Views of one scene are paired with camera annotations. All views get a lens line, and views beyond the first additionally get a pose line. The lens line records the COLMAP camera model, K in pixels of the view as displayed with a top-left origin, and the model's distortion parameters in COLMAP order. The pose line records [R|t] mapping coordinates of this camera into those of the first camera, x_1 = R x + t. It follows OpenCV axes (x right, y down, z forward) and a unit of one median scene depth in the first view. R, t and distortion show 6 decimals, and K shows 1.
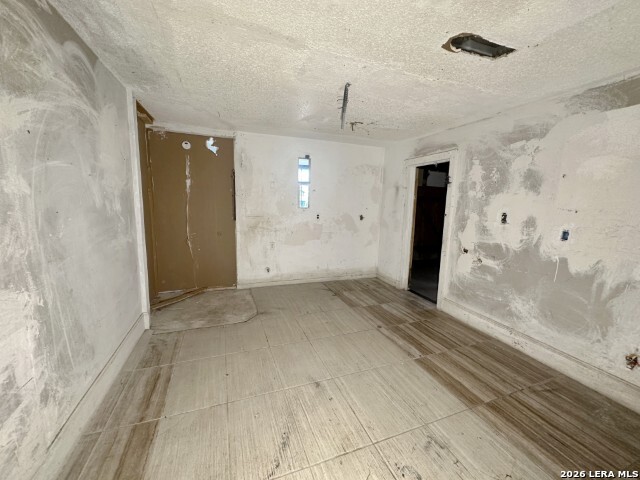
lens RADIAL K [[257.5, 0, 319.2], [0, 257.5, 238.1], [0, 0, 1]] dist [-0.000629, 0.000271]
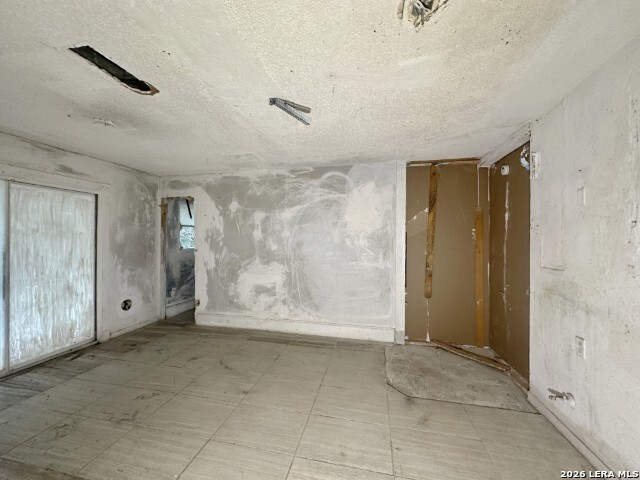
lens RADIAL K [[257.5, 0, 319.2], [0, 257.5, 238.1], [0, 0, 1]] dist [-0.000629, 0.000271]
pose [[-0.549774, -0.042519, -0.834231, 0.630673], [-0.141227, 0.989058, 0.042661, -0.158770], [0.823288, 0.141269, -0.549763, 1.434062]]
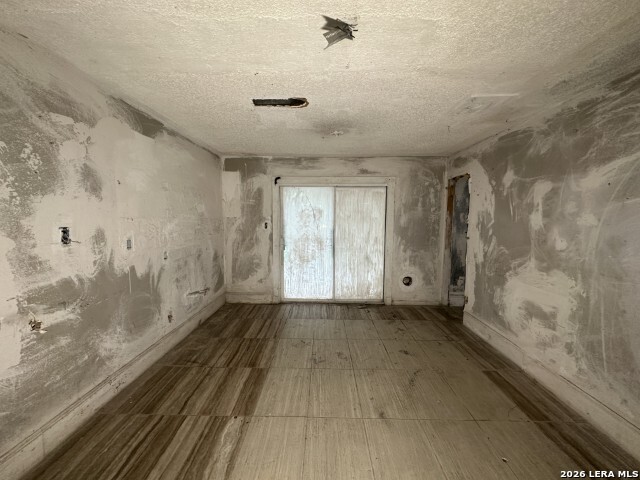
lens RADIAL K [[257.5, 0, 319.2], [0, 257.5, 238.1], [0, 0, 1]] dist [-0.000629, 0.000271]
pose [[-0.926546, -0.075958, 0.368432, -0.073015], [0.011091, 0.973461, 0.228585, -0.221687], [-0.376017, 0.215881, -0.901114, 1.431031]]
